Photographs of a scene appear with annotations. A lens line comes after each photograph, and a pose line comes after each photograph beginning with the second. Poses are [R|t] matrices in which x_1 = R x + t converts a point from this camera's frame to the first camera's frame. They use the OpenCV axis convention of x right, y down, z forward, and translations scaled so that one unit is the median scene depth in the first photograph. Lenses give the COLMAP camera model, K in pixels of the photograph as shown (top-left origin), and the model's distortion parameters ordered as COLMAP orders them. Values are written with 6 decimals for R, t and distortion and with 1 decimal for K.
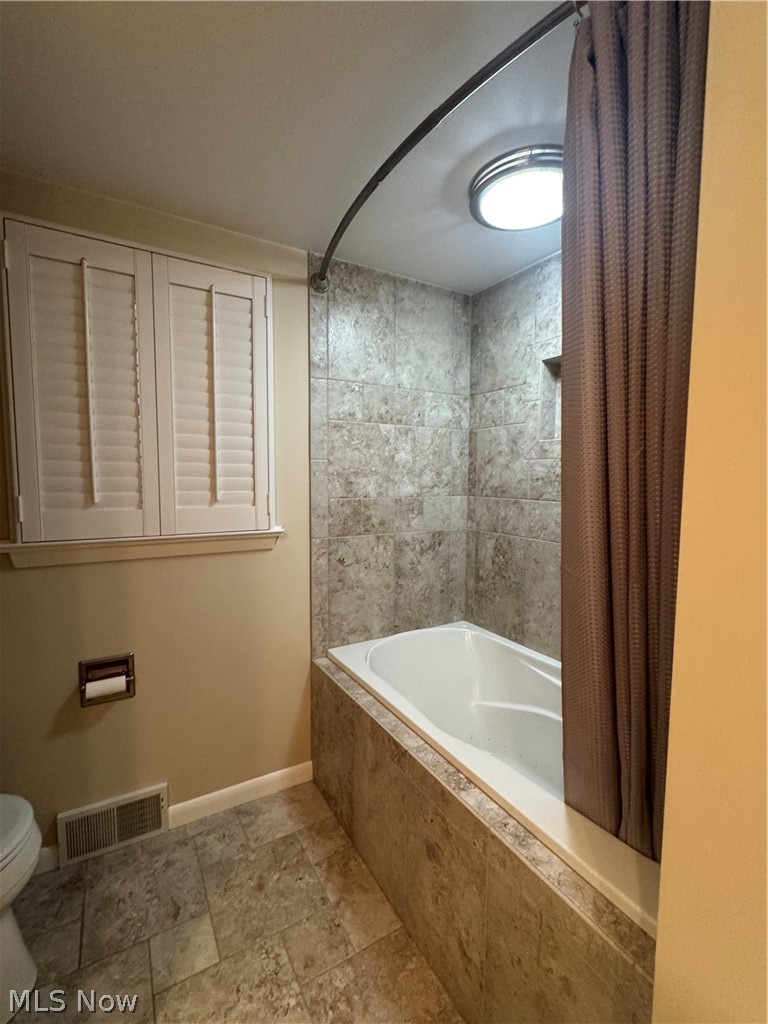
lens RADIAL K [[453.9, 0, 382.1], [0, 453.9, 514.2], [0, 0, 1]] dist [-0.000680, 0.000008]
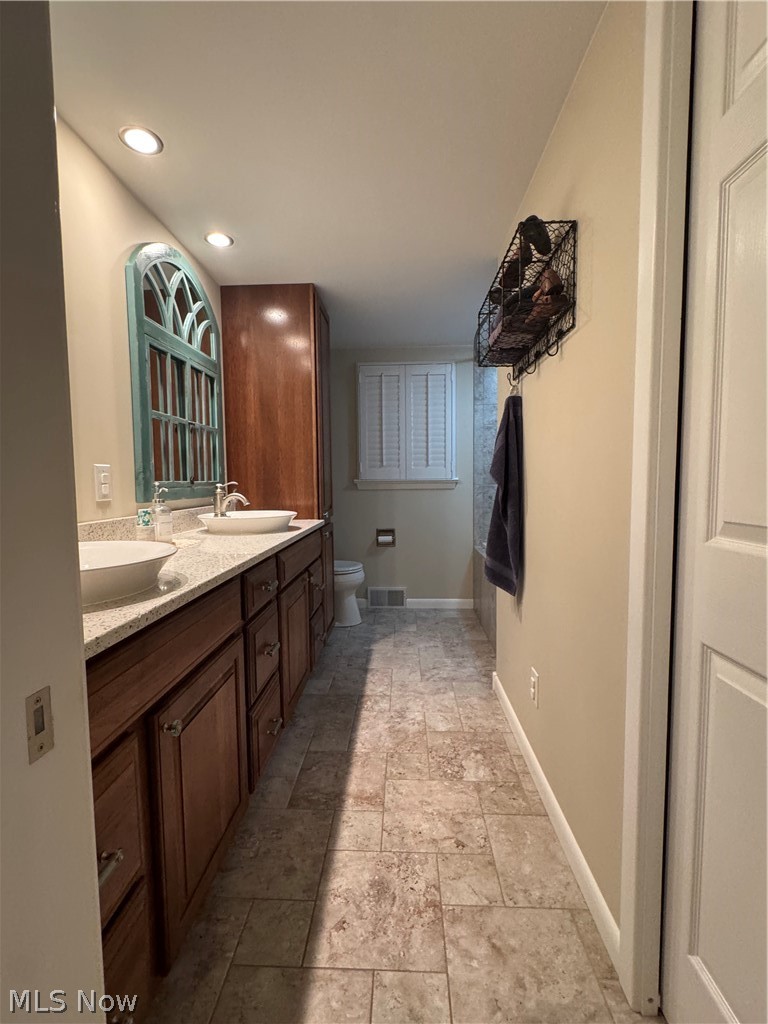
lens RADIAL K [[453.9, 0, 383.4], [0, 453.9, 510.2], [0, 0, 1]] dist [-0.000680, 0.000008]
pose [[0.838997, 0.023949, -0.543609, 0.720619], [-0.028016, 0.999607, 0.000800, 0.210250], [0.543414, 0.014558, 0.839338, -1.079727]]
